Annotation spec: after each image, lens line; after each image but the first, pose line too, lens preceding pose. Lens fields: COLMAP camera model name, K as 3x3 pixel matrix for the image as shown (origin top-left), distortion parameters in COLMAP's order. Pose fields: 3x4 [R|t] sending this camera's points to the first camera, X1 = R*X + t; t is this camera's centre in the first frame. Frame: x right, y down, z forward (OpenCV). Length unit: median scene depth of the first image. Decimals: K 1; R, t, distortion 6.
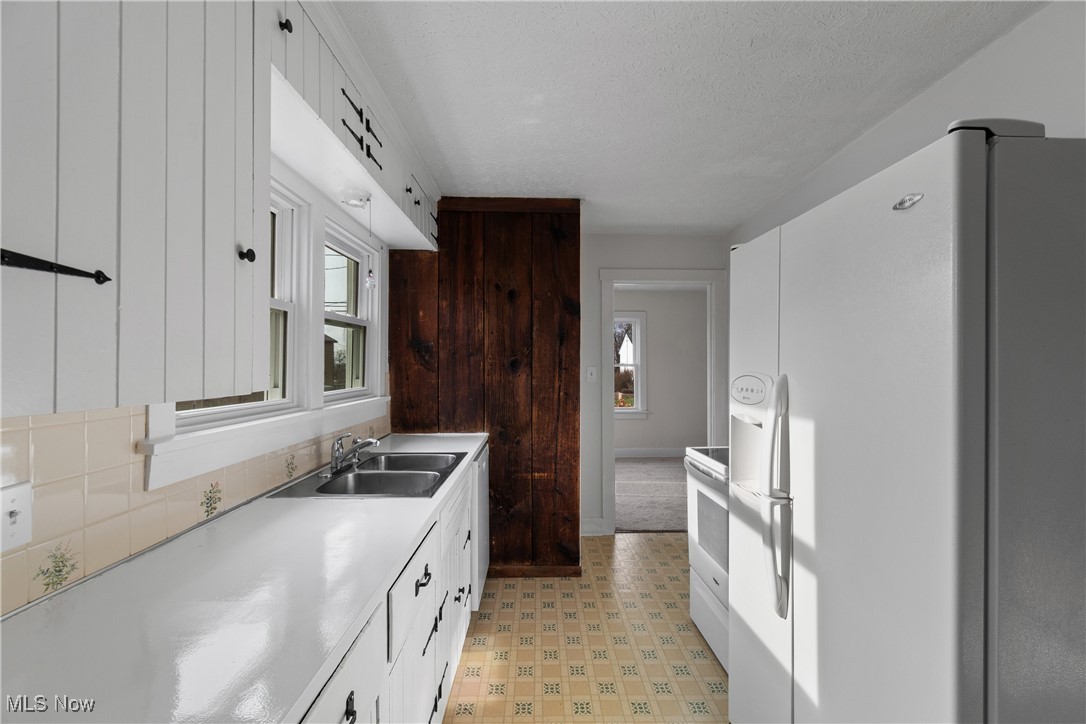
lens RADIAL K [[479.2, 0, 544.5], [0, 479.2, 360.9], [0, 0, 1]] dist [0.000639, -0.000480]
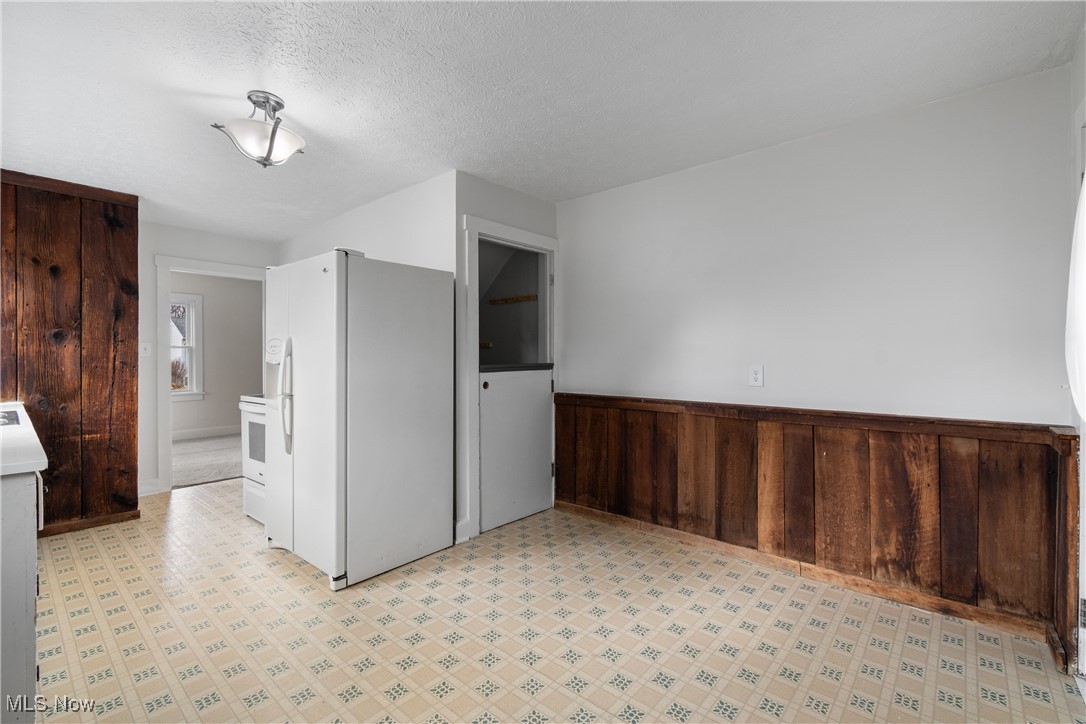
lens RADIAL K [[479.2, 0, 544.5], [0, 479.2, 360.9], [0, 0, 1]] dist [0.000639, -0.000480]
pose [[0.671130, -0.004512, 0.741326, -0.128164], [-0.006981, 0.999899, 0.012407, 0.042570], [-0.741307, -0.013502, 0.671030, -0.522615]]
